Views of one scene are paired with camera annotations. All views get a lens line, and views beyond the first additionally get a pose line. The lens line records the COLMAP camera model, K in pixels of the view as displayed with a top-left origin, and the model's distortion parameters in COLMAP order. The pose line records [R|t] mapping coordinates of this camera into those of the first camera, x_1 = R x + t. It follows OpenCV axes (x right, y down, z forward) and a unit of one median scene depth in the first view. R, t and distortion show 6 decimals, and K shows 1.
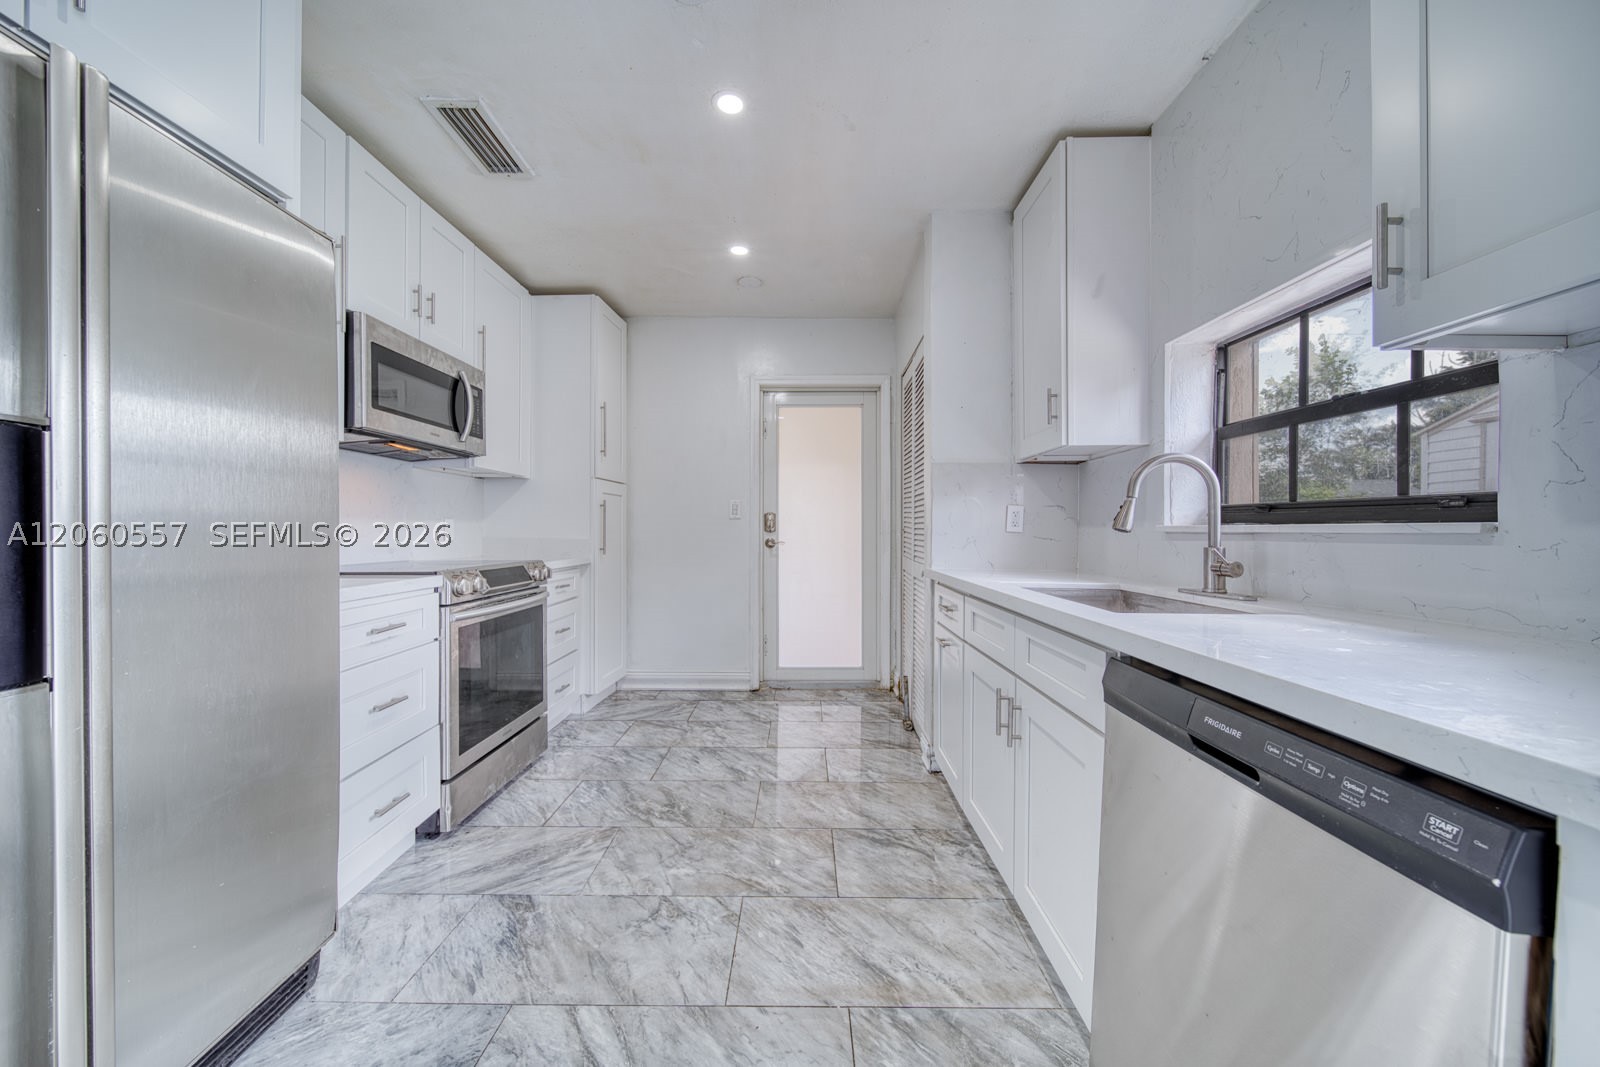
lens RADIAL K [[580.8, 0, 798.7], [0, 580.8, 531.9], [0, 0, 1]] dist [-0.001191, -0.000212]
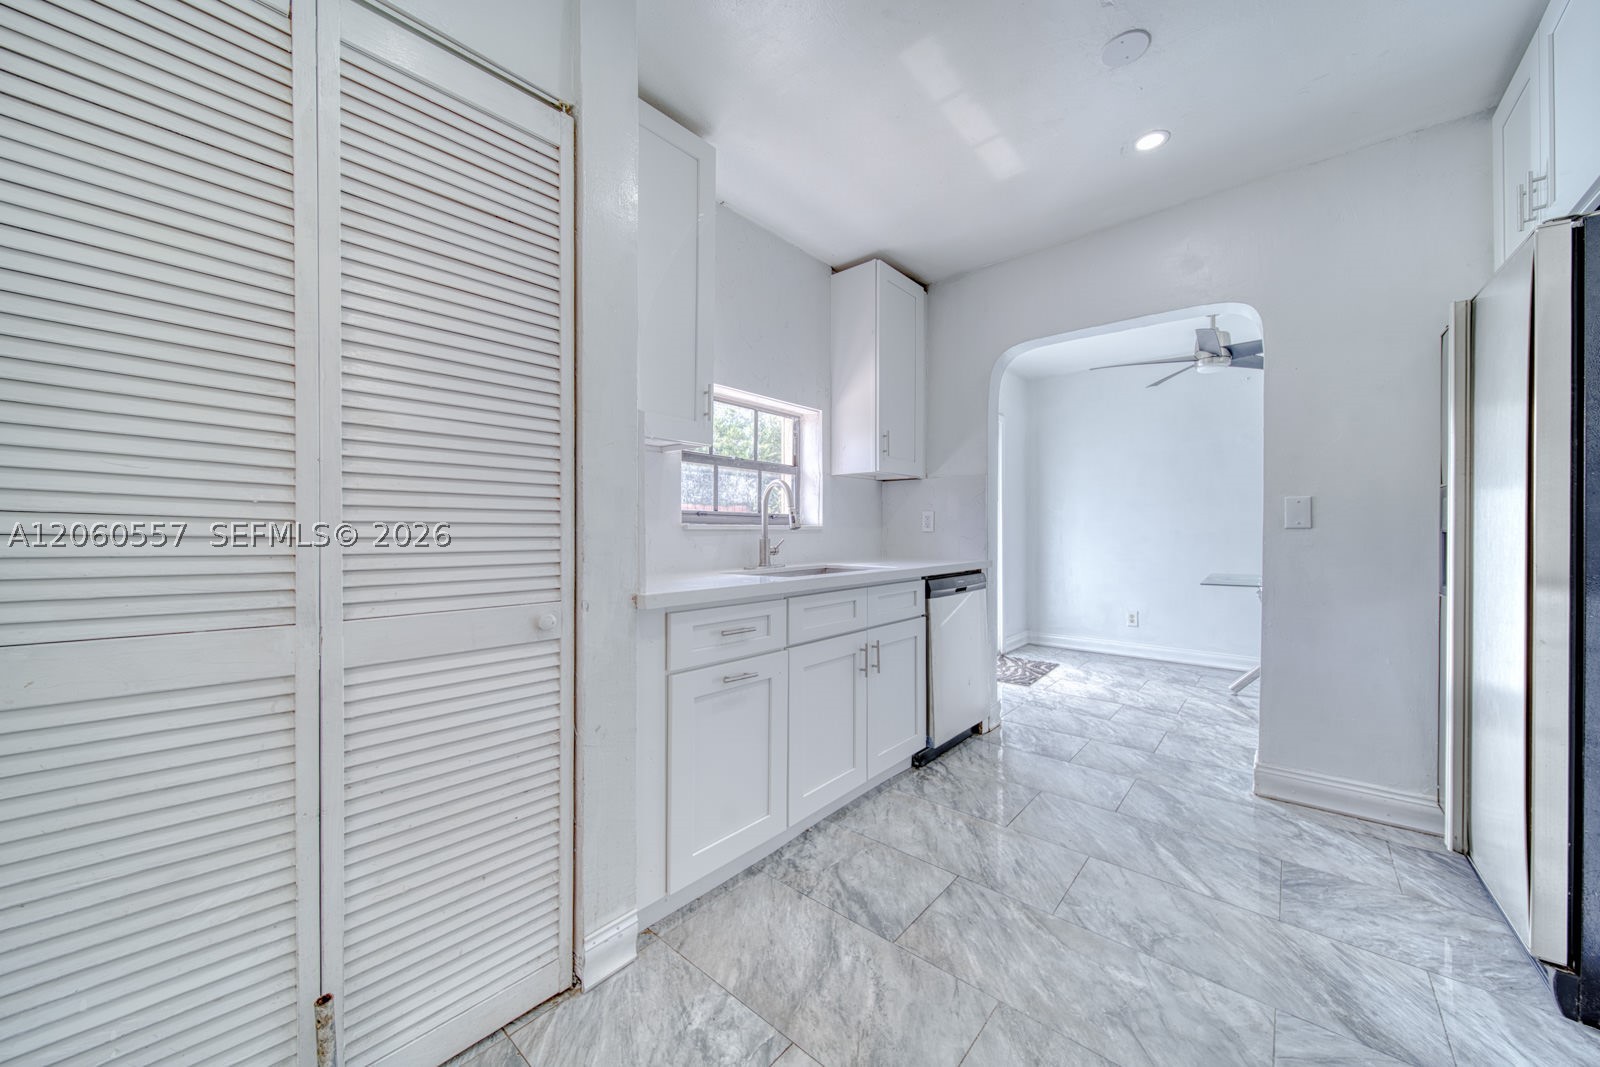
lens RADIAL K [[580.8, 0, 800.0], [0, 580.8, 530.8], [0, 0, 1]] dist [-0.001191, -0.000212]
pose [[-0.767359, -0.004028, 0.641206, -0.371176], [-0.001181, 0.999987, 0.004867, -0.004707], [-0.641217, 0.002977, -0.767354, 1.917930]]
